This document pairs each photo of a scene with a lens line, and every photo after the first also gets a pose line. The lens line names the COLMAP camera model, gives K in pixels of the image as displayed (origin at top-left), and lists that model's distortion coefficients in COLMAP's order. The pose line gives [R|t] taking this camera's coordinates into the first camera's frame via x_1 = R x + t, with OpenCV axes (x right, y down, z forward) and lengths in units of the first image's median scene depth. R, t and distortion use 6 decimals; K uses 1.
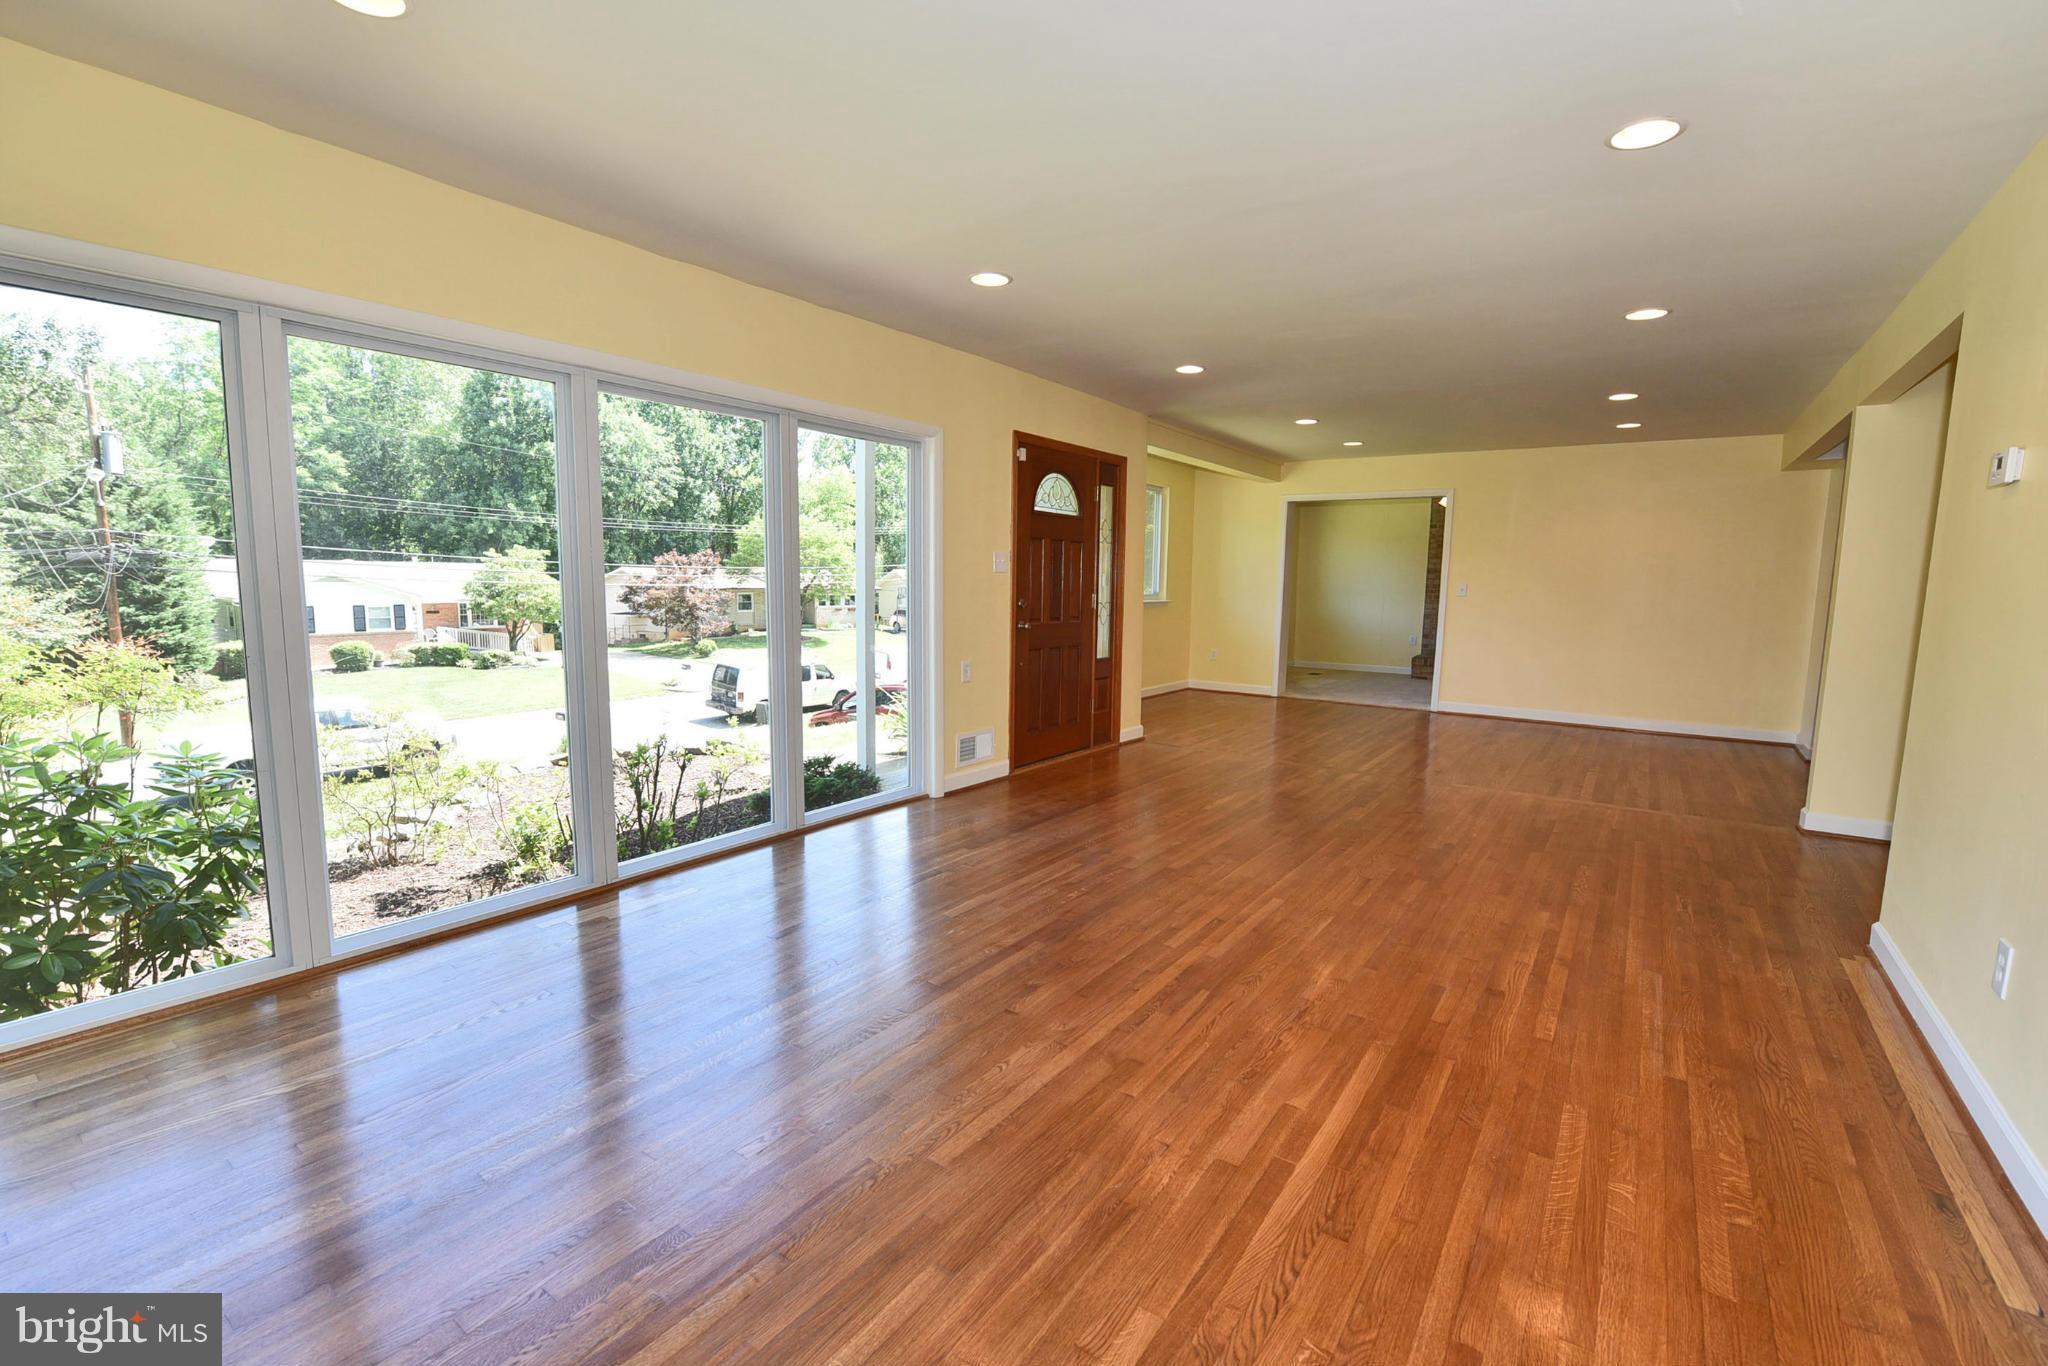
lens RADIAL K [[840.0, 0, 1043.0], [0, 840.0, 685.2], [0, 0, 1]] dist [-0.015831, -0.002082]
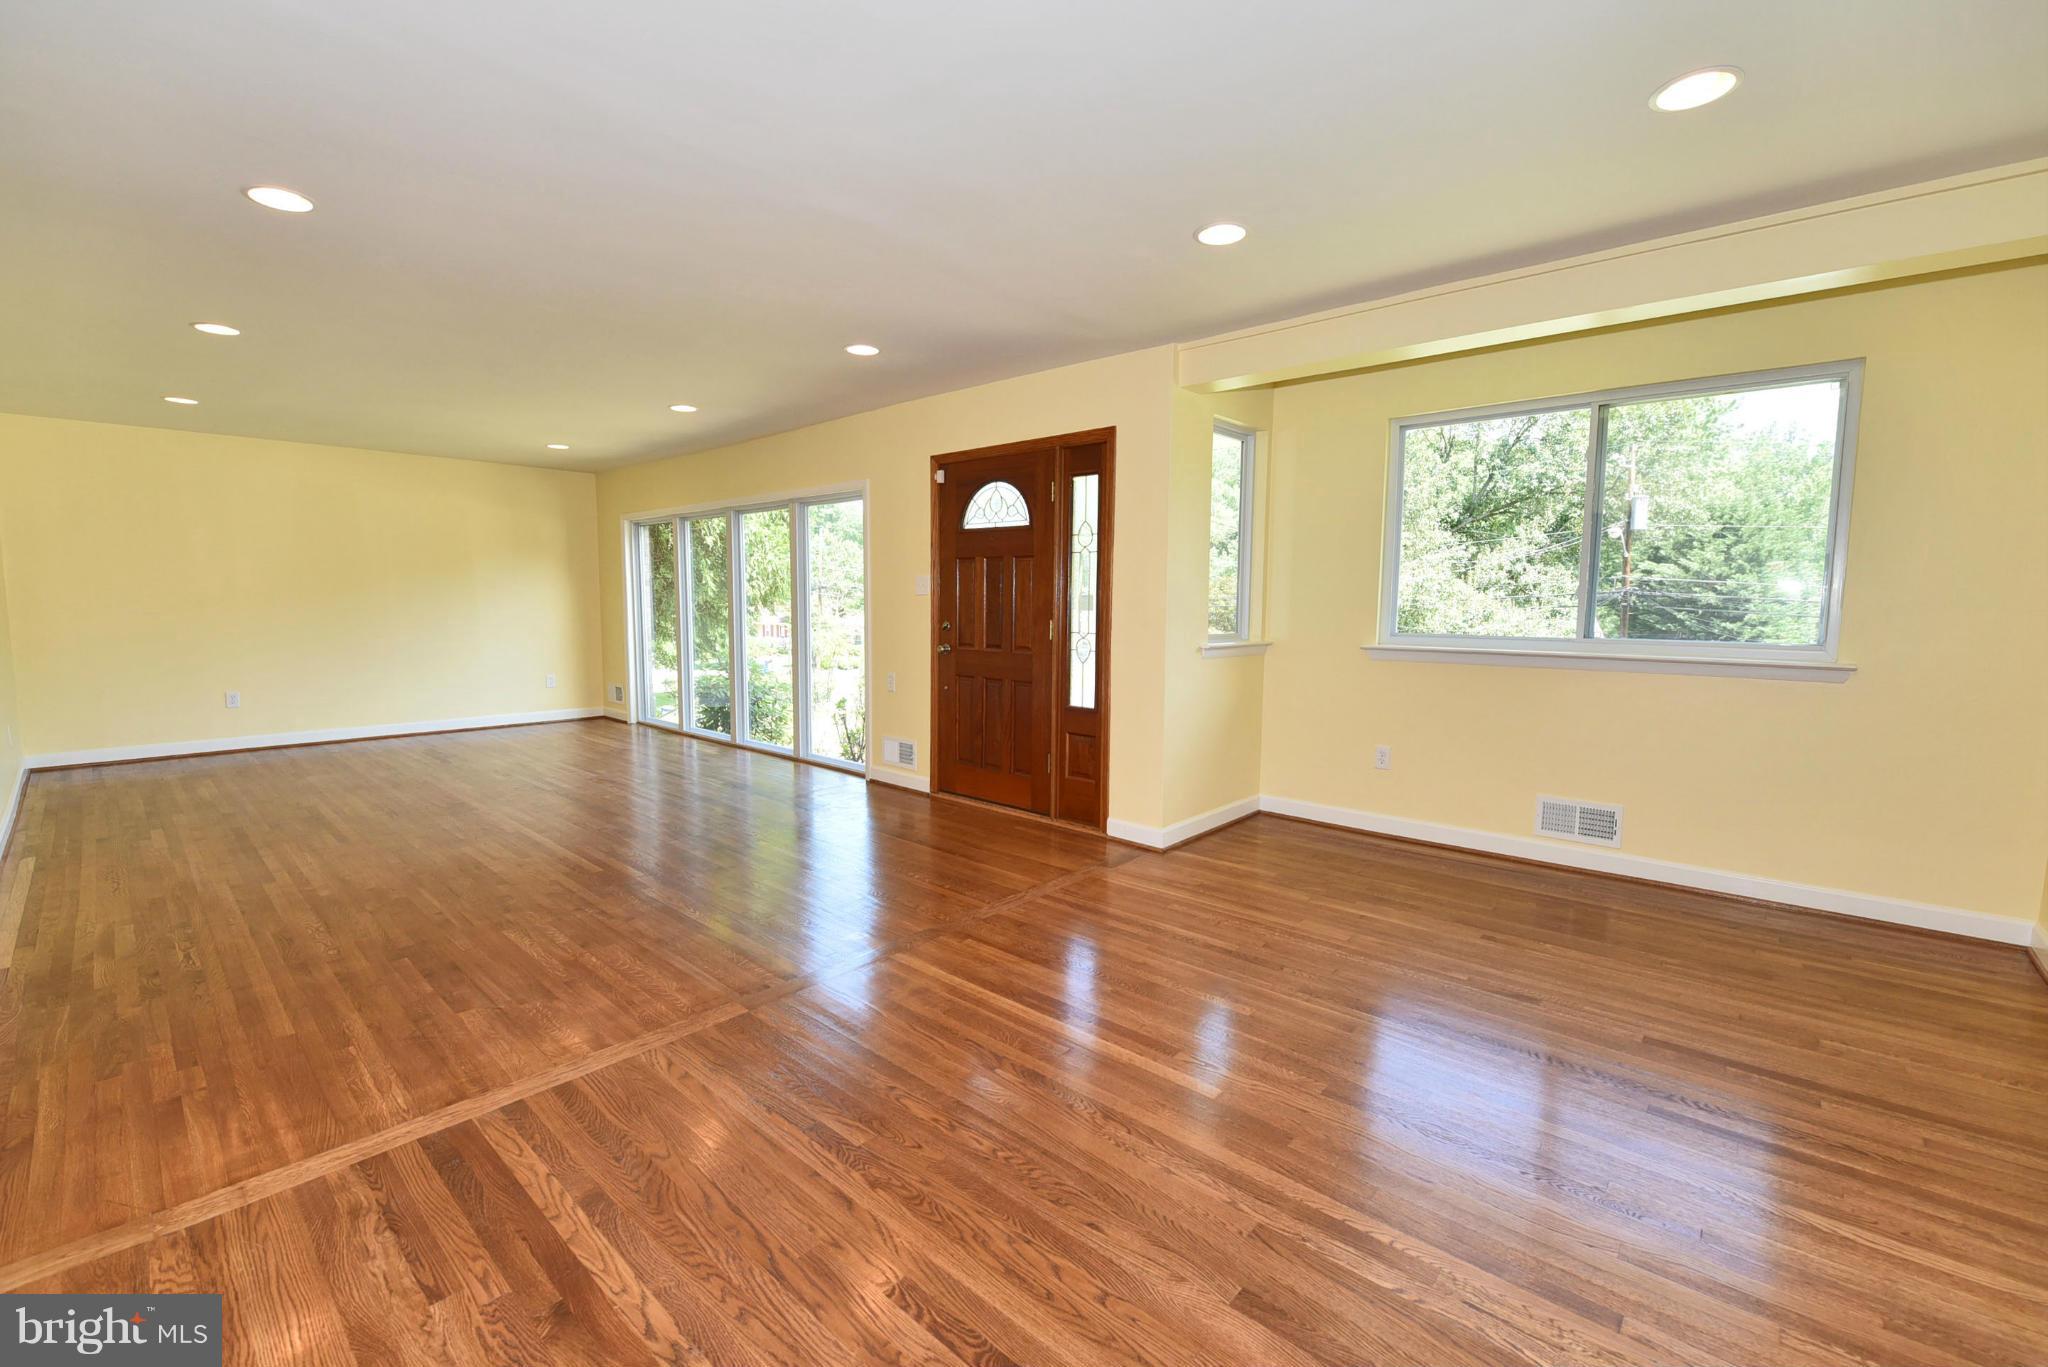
lens RADIAL K [[840.0, 0, 1037.7], [0, 840.0, 694.6], [0, 0, 1]] dist [-0.015831, -0.002082]
pose [[-0.110595, 0.095435, -0.989273, 0.818395], [-0.135244, 0.984675, 0.110111, -0.122097], [0.984621, 0.145971, -0.095993, 1.049526]]
